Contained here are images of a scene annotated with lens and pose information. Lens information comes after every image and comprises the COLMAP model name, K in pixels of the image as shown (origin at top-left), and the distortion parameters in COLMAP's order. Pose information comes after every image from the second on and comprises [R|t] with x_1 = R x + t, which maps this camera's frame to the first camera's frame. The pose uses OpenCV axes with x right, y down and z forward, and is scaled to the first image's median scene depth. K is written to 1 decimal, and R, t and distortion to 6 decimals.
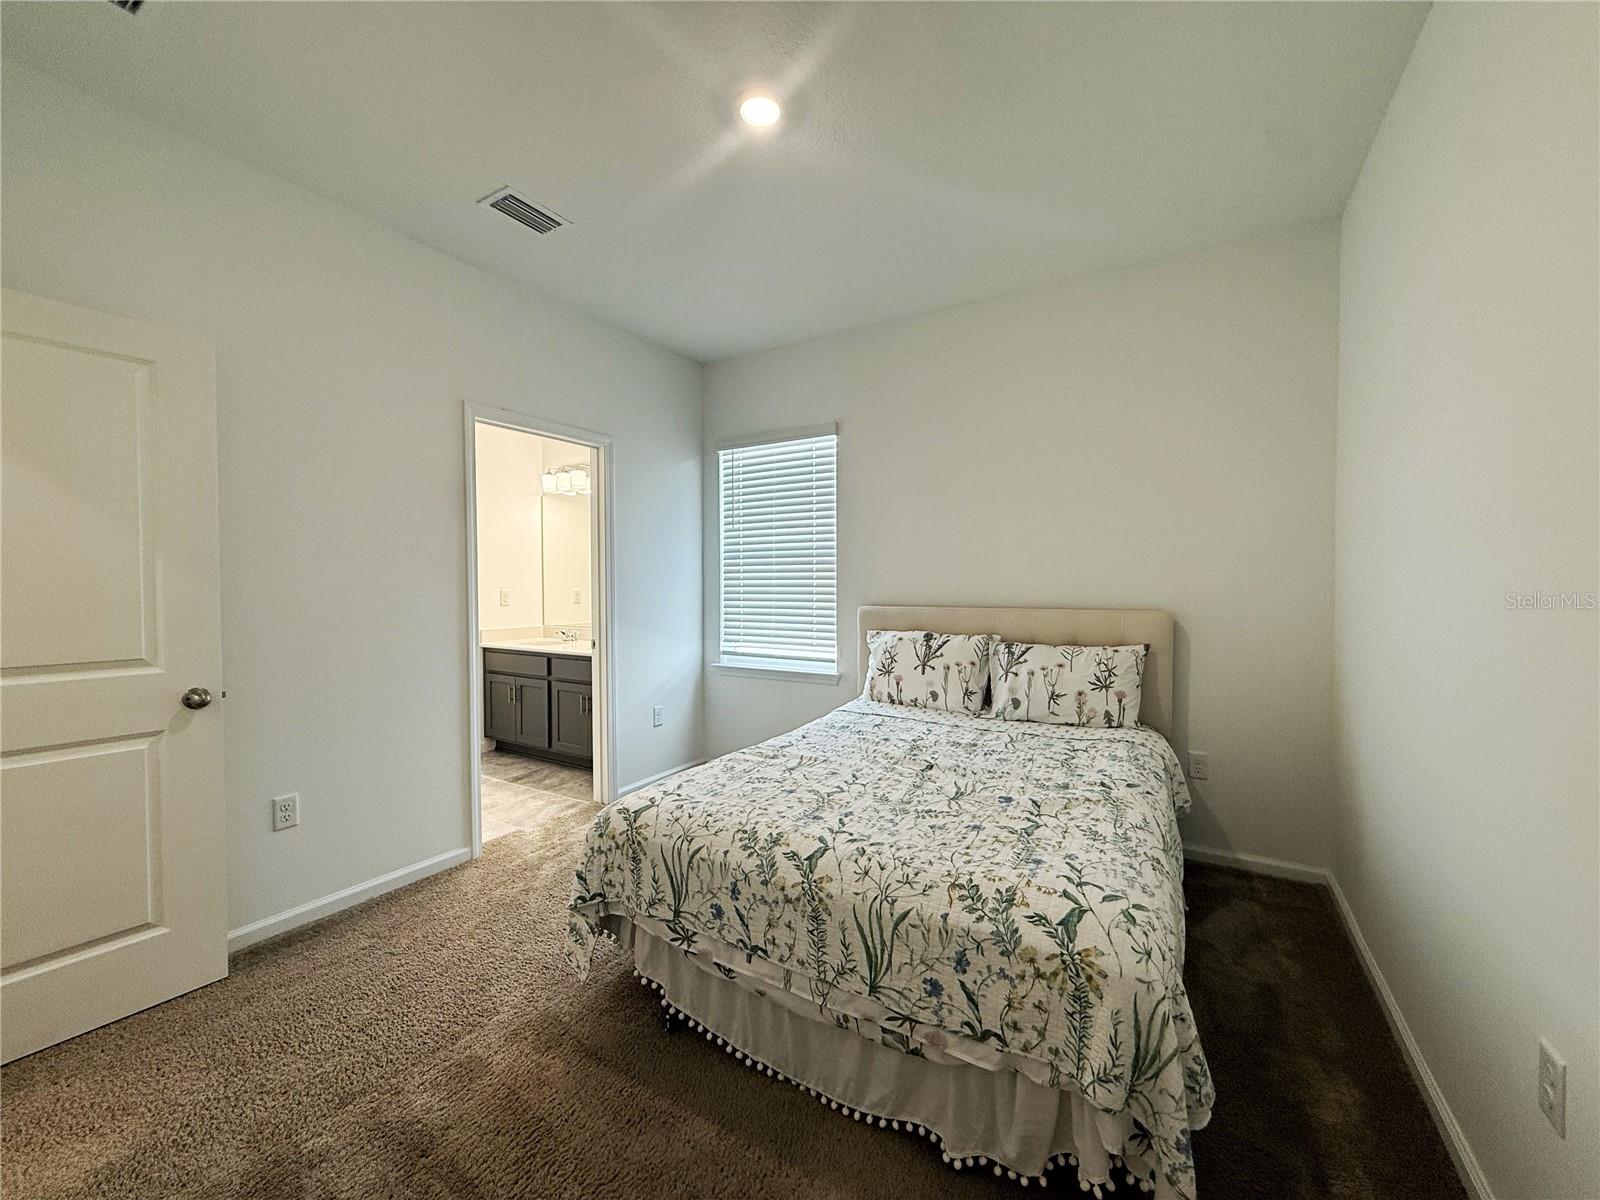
lens RADIAL K [[637.5, 0, 797.0], [0, 637.5, 600.2], [0, 0, 1]] dist [-0.001176, 0.000417]
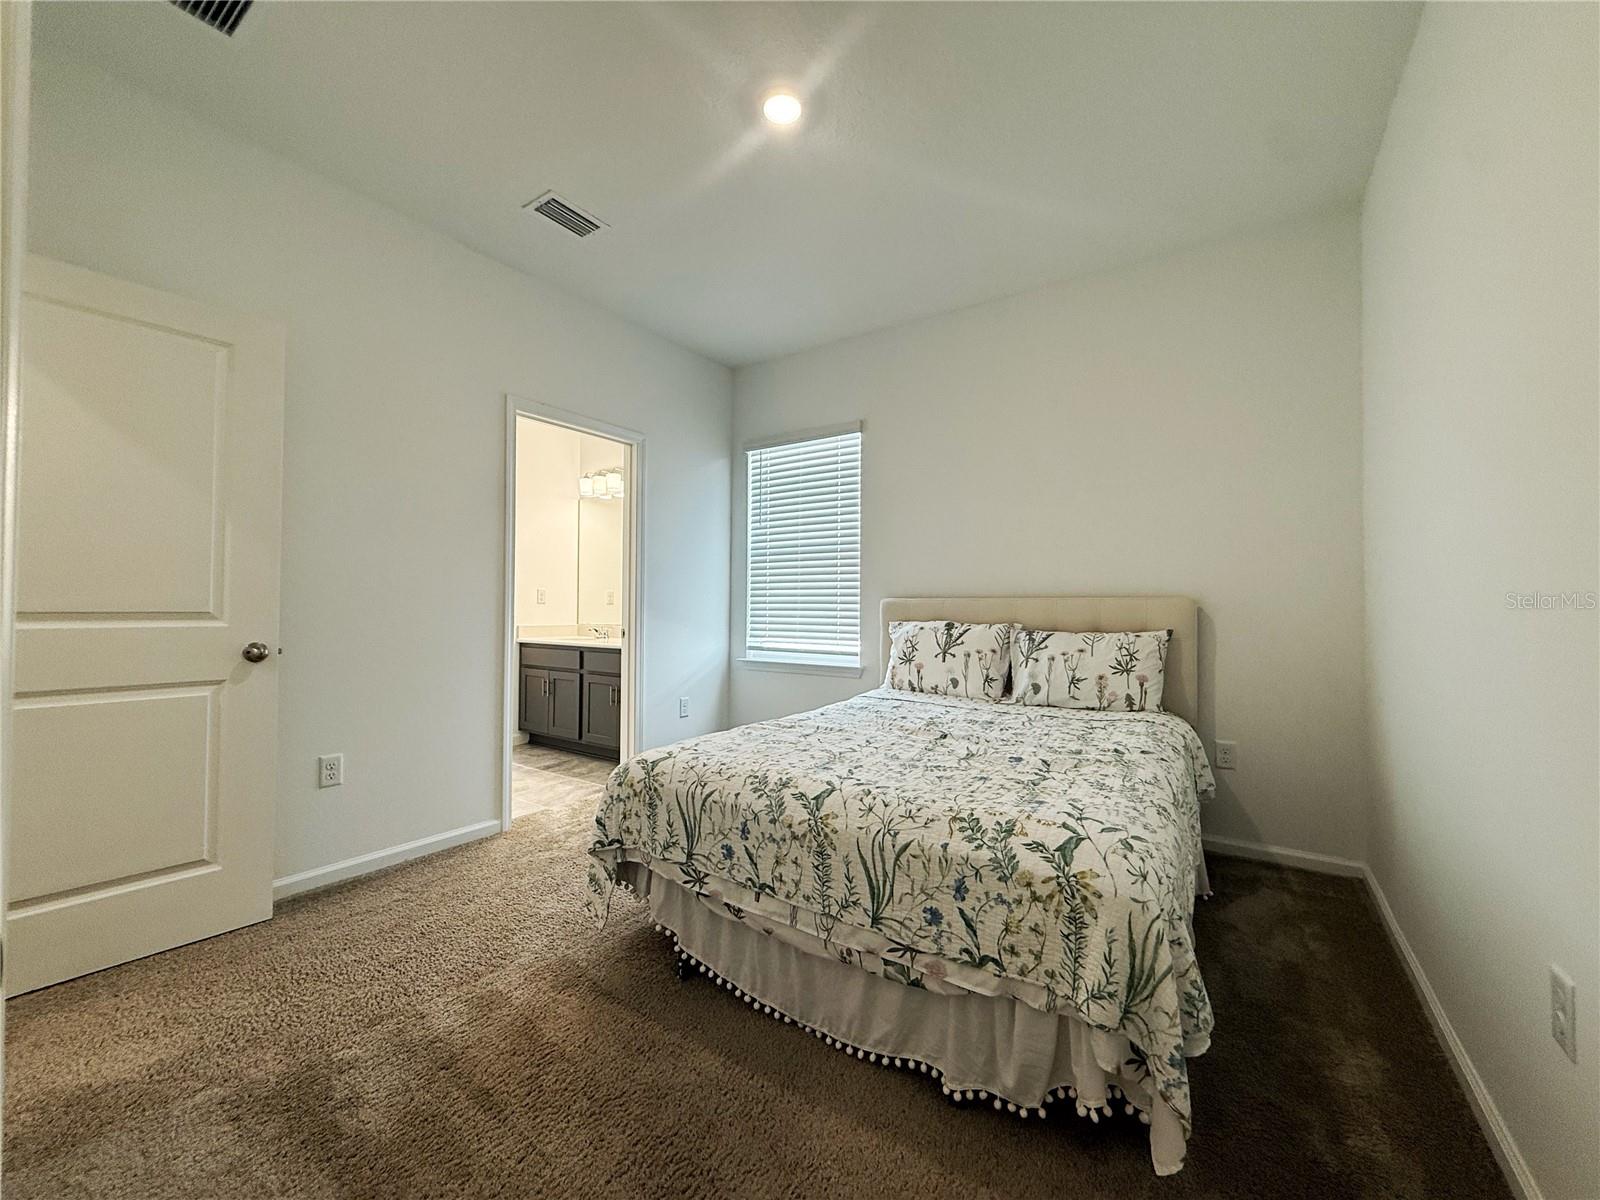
lens RADIAL K [[637.5, 0, 797.0], [0, 637.5, 600.2], [0, 0, 1]] dist [-0.001176, 0.000417]
pose [[0.998536, 0.008866, -0.053367, 0.033953], [-0.010938, 0.999193, -0.038653, 0.106113], [0.052981, 0.039180, 0.997827, -0.035956]]
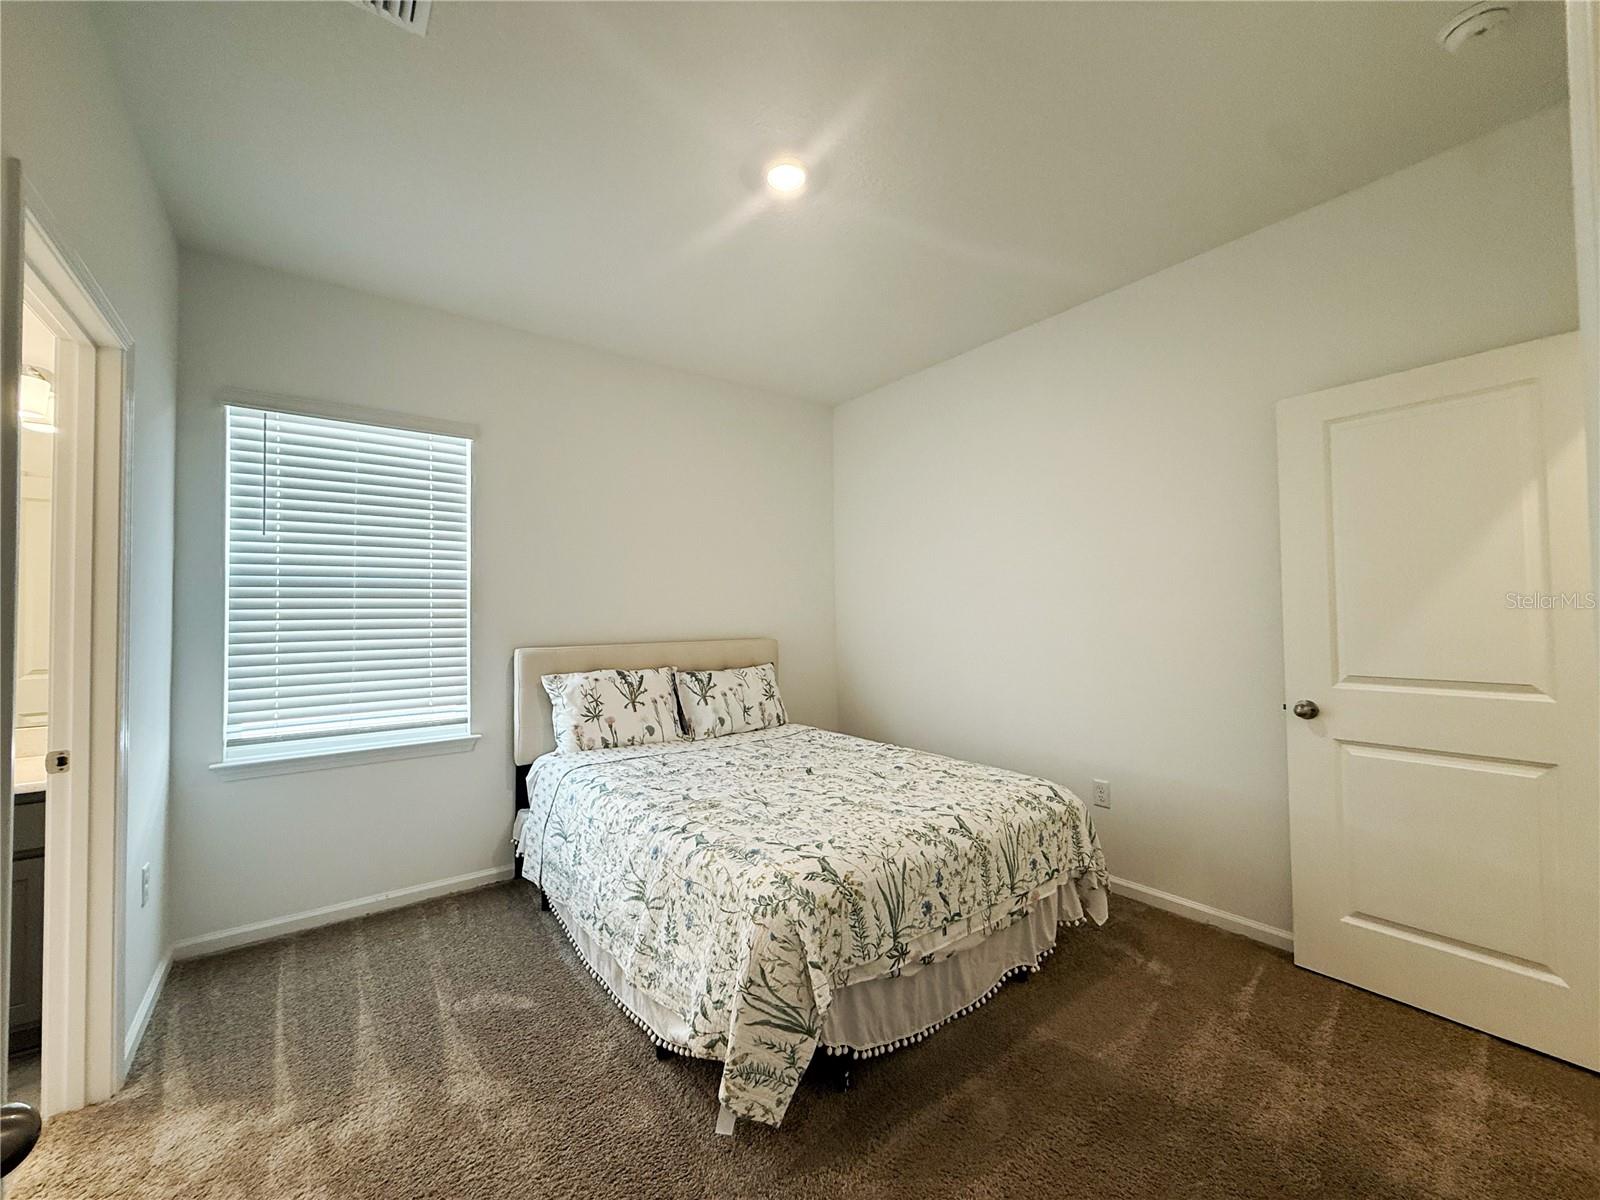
lens RADIAL K [[637.5, 0, 797.0], [0, 637.5, 600.2], [0, 0, 1]] dist [-0.001176, 0.000417]
pose [[0.366227, 0.020540, 0.930299, -1.128470], [0.037153, 0.998636, -0.036675, -0.021204], [-0.929784, 0.047994, 0.364964, 0.687318]]
